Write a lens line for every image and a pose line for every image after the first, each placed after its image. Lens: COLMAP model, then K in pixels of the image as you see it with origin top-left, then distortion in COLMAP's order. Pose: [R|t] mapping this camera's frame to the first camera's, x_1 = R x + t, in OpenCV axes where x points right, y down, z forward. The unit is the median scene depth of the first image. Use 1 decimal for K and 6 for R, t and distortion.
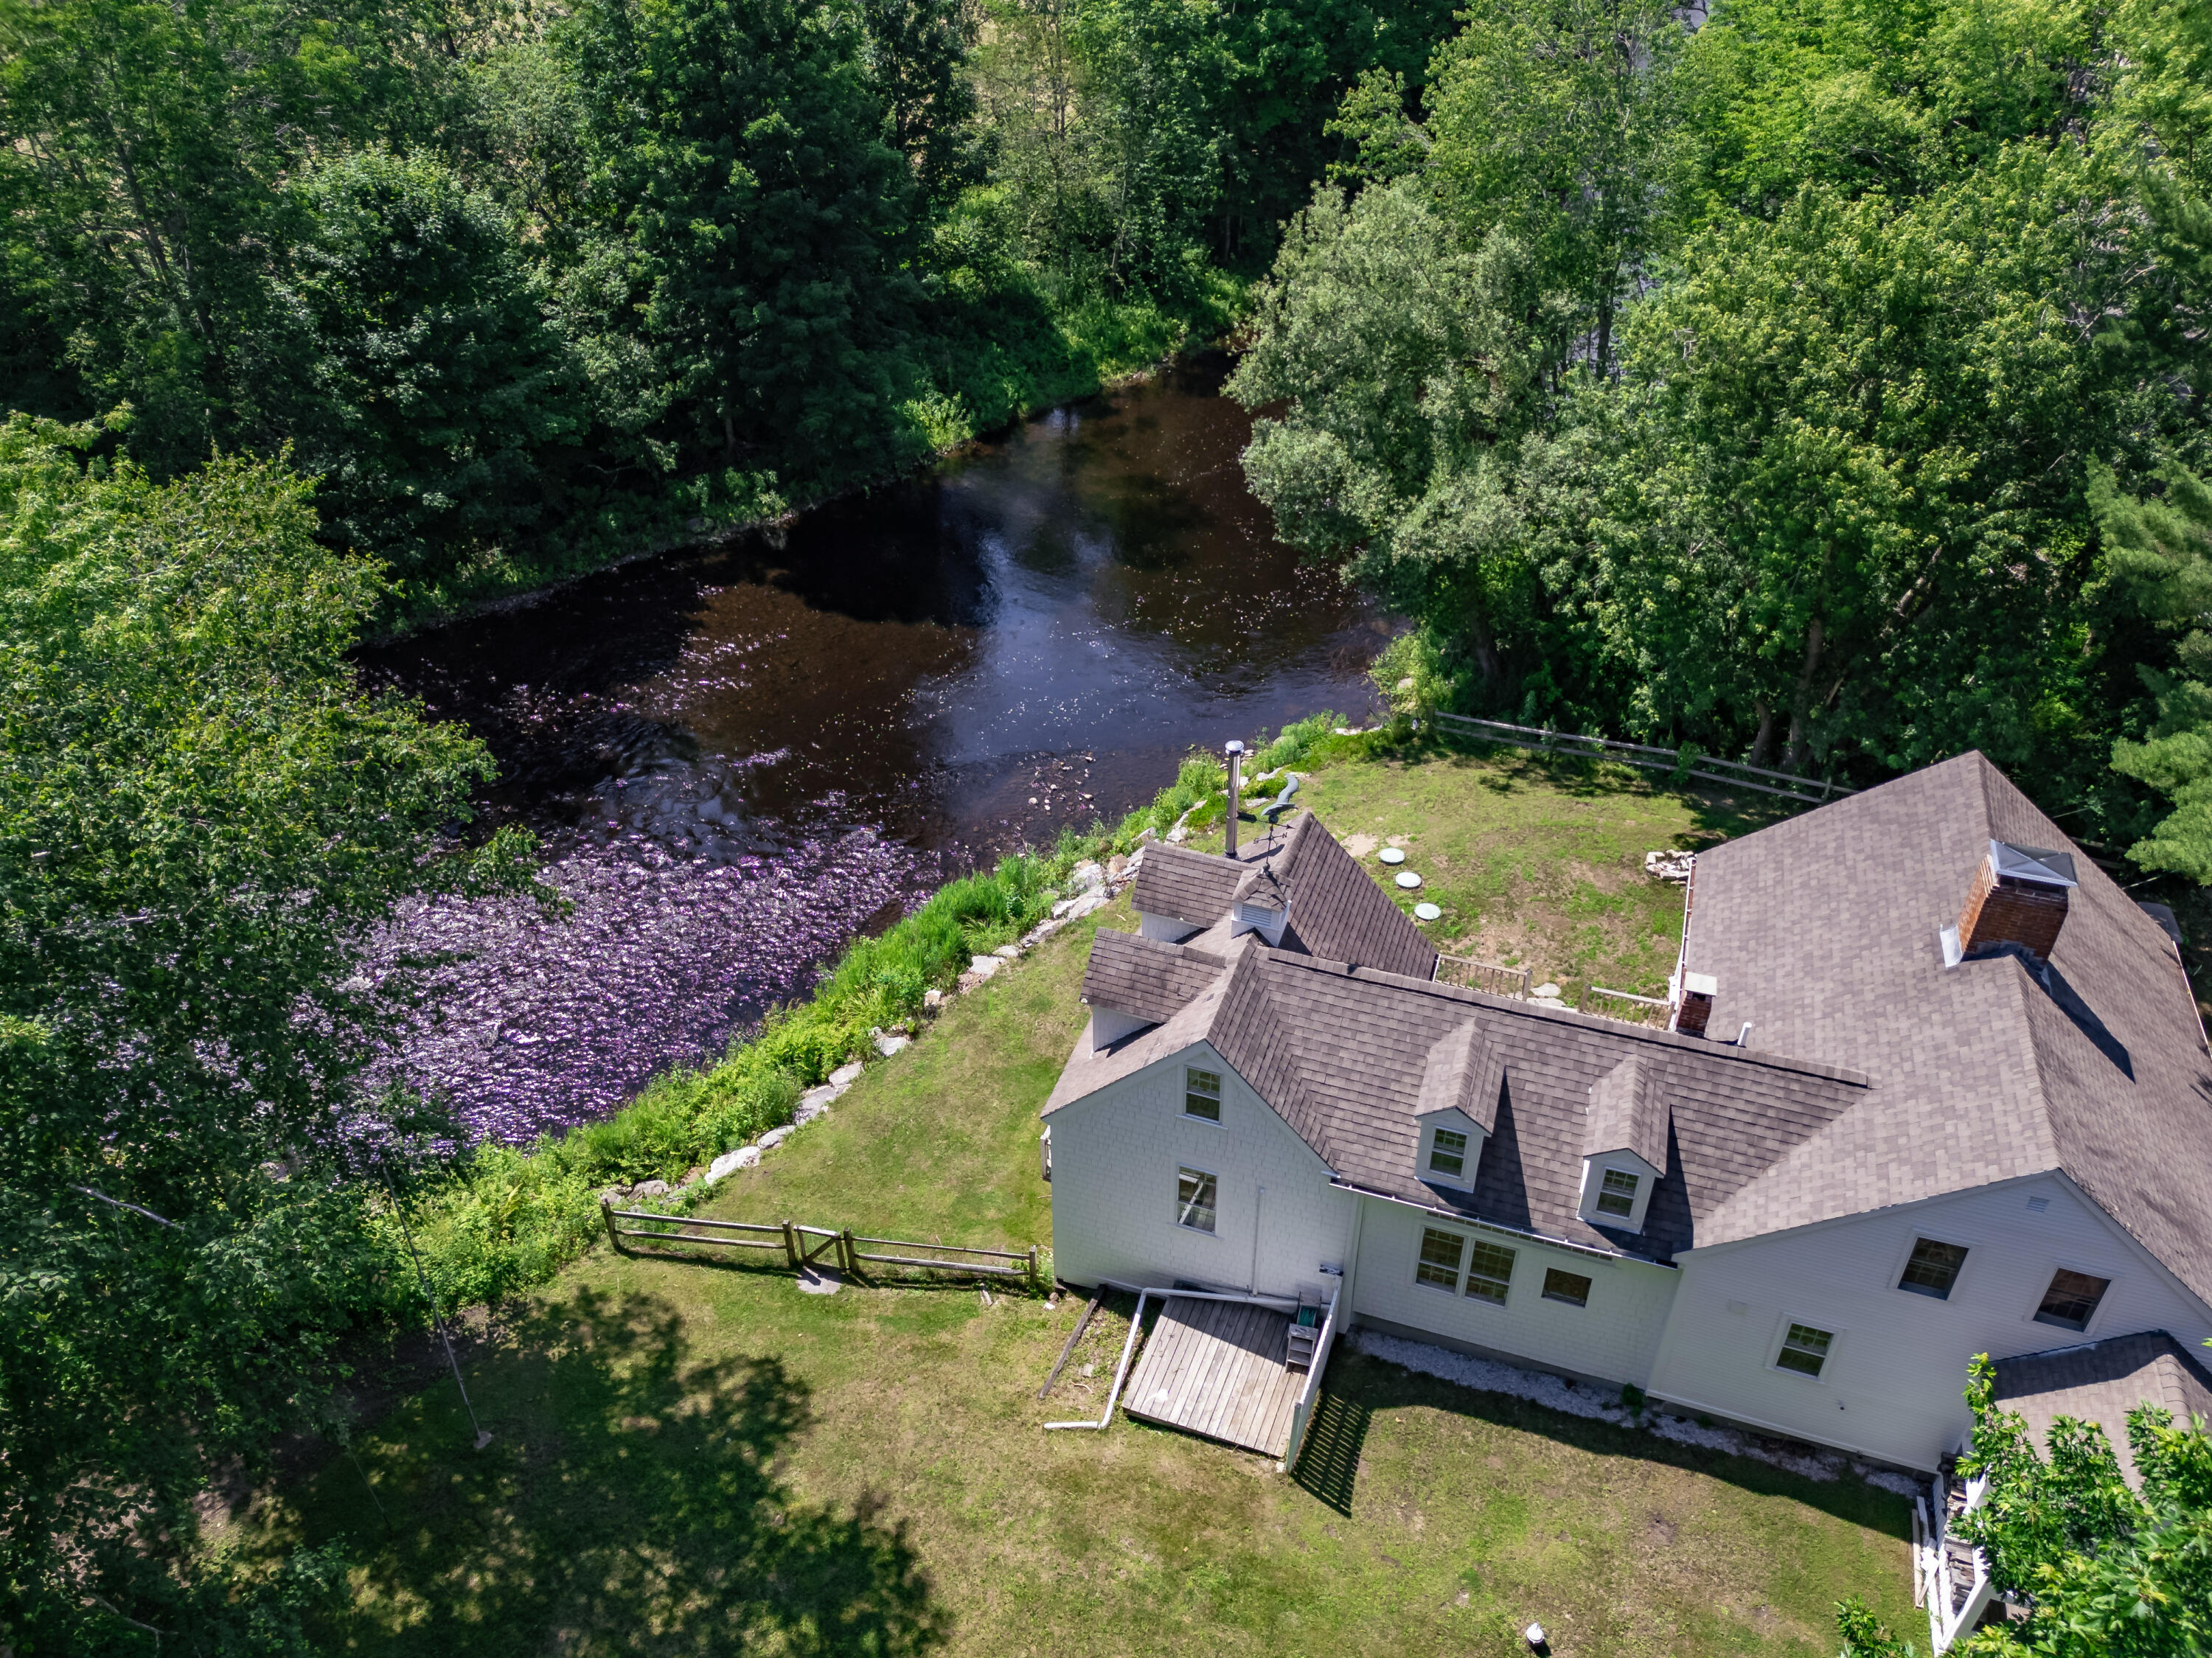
lens RADIAL K [[1577.8, 0, 1110.3], [0, 1577.8, 825.0], [0, 0, 1]] dist [0.052261, -0.066476]
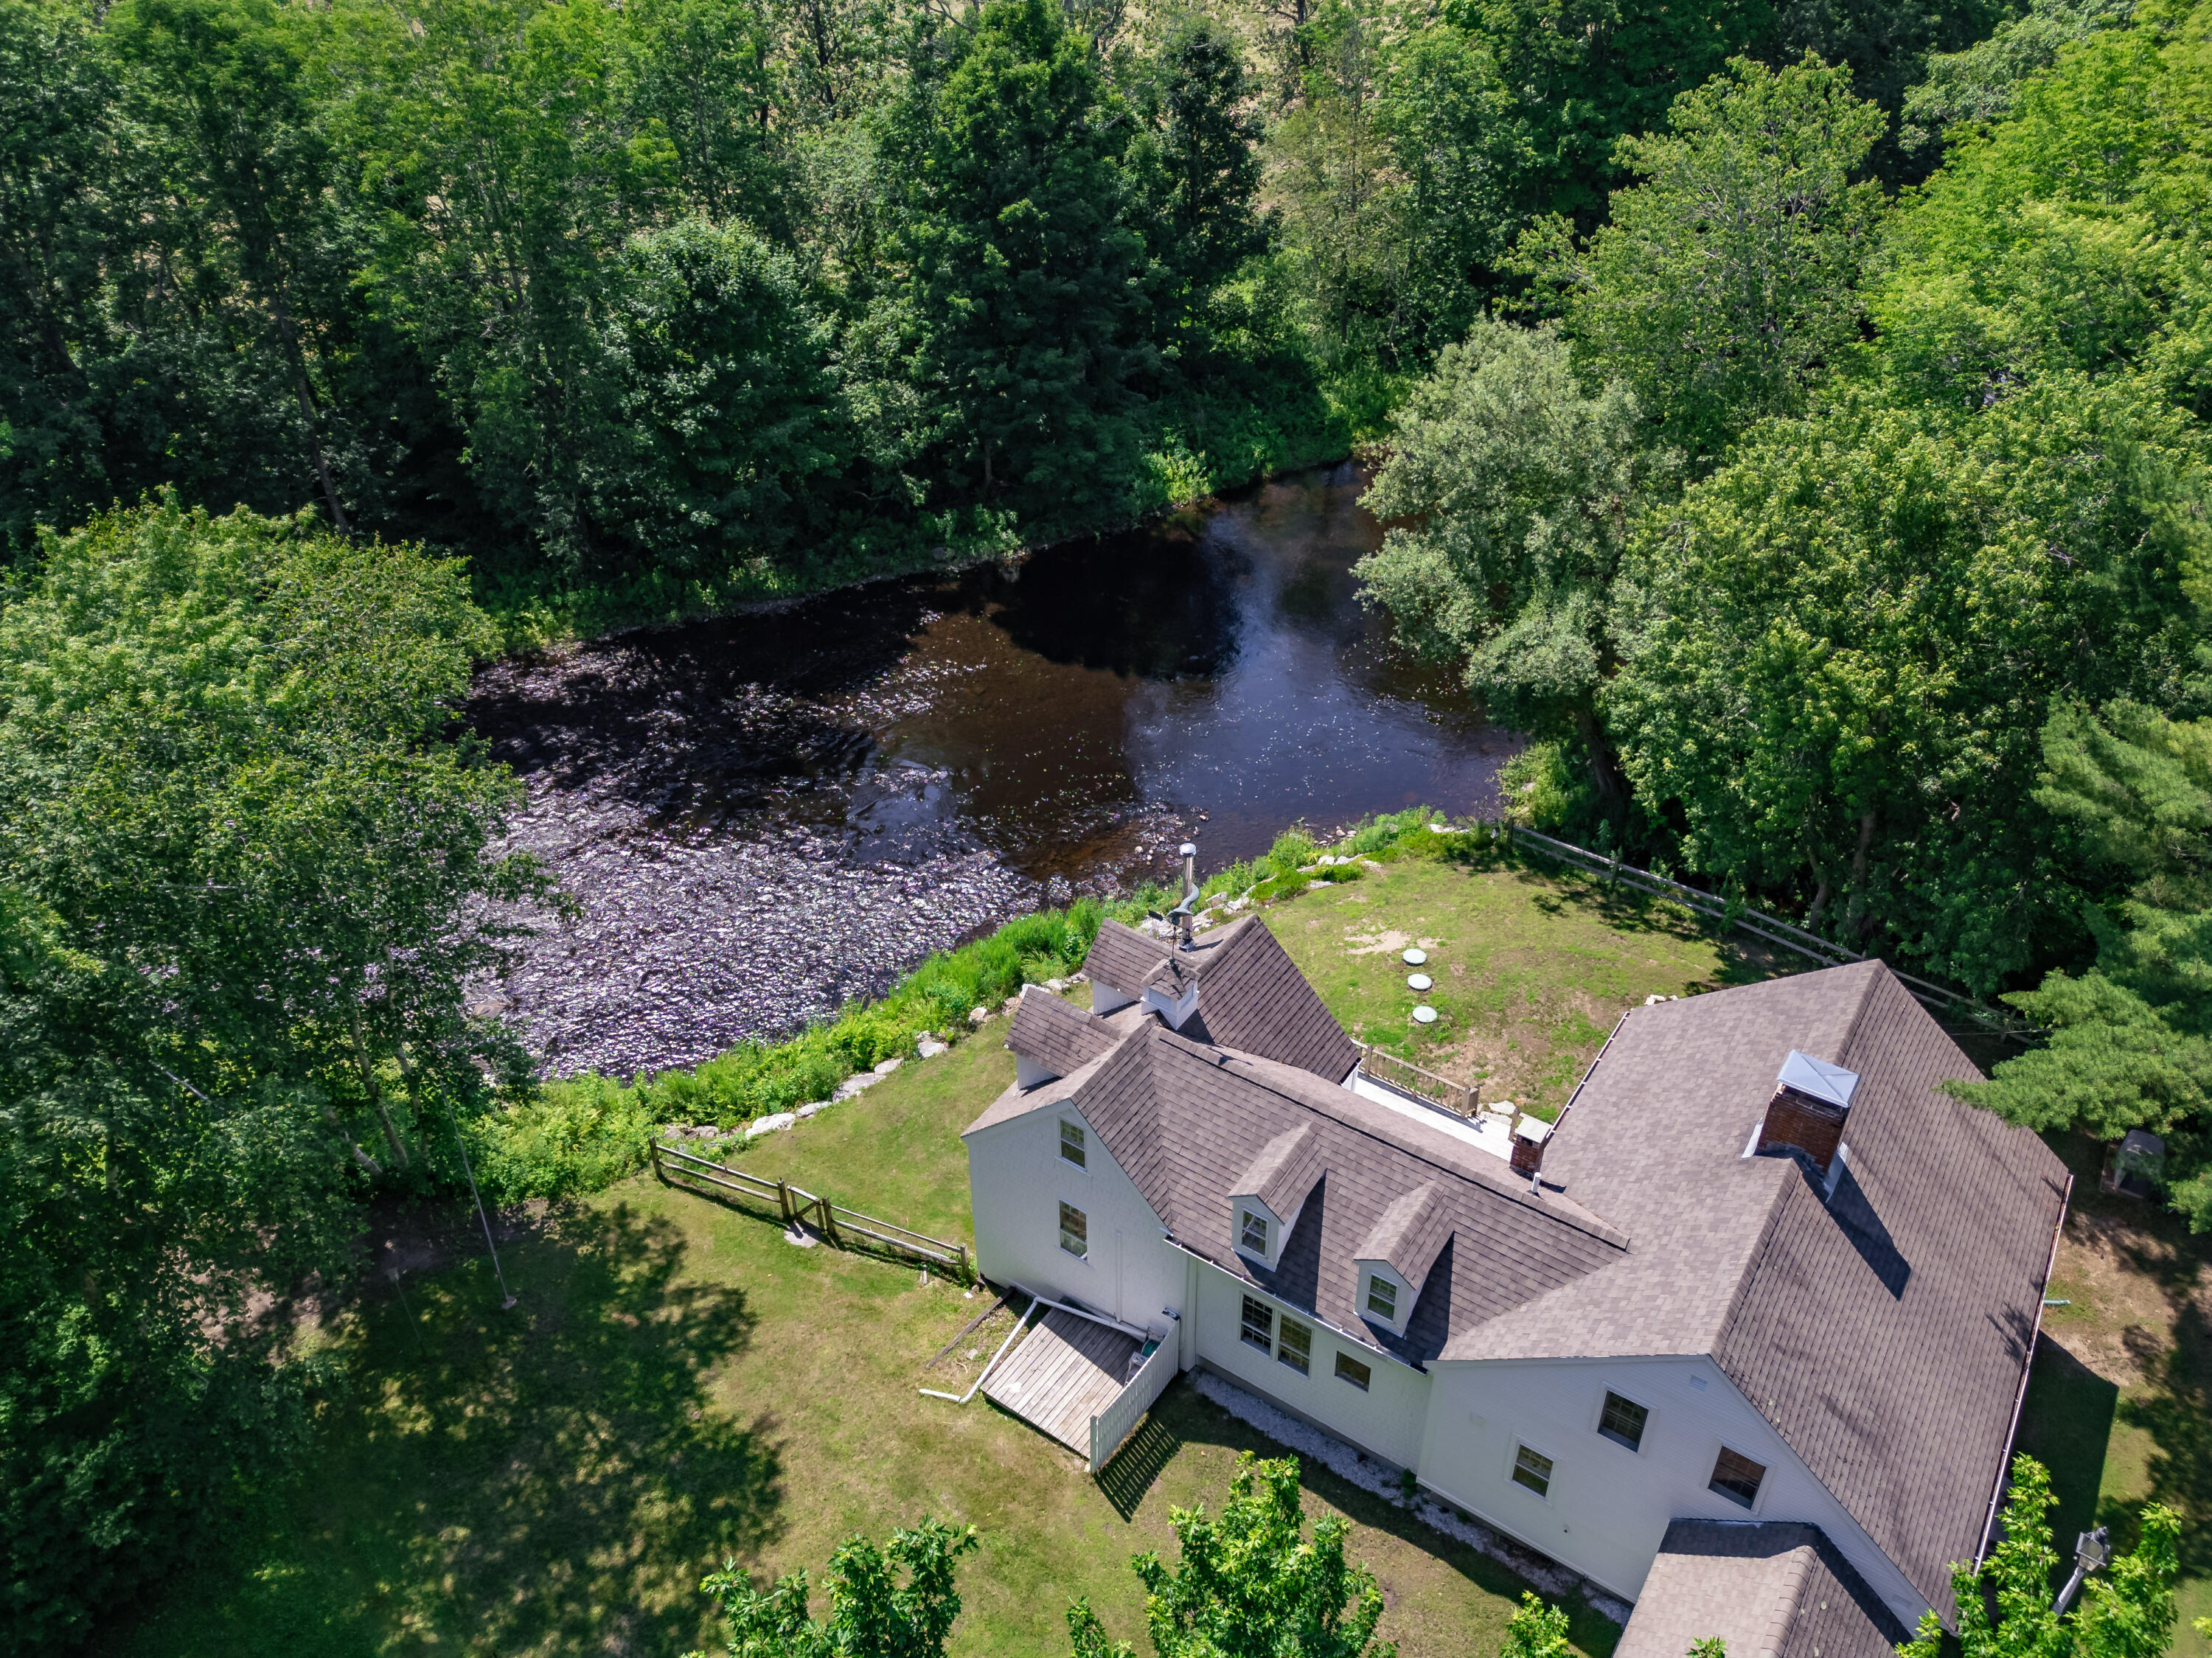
lens RADIAL K [[1577.8, 0, 1106.5], [0, 1577.8, 820.1], [0, 0, 1]] dist [0.052261, -0.066476]
pose [[0.965812, 0.144919, -0.214956, 0.195020], [-0.145212, 0.989294, 0.014517, -0.057964], [0.214759, 0.017194, 0.976516, -0.099214]]
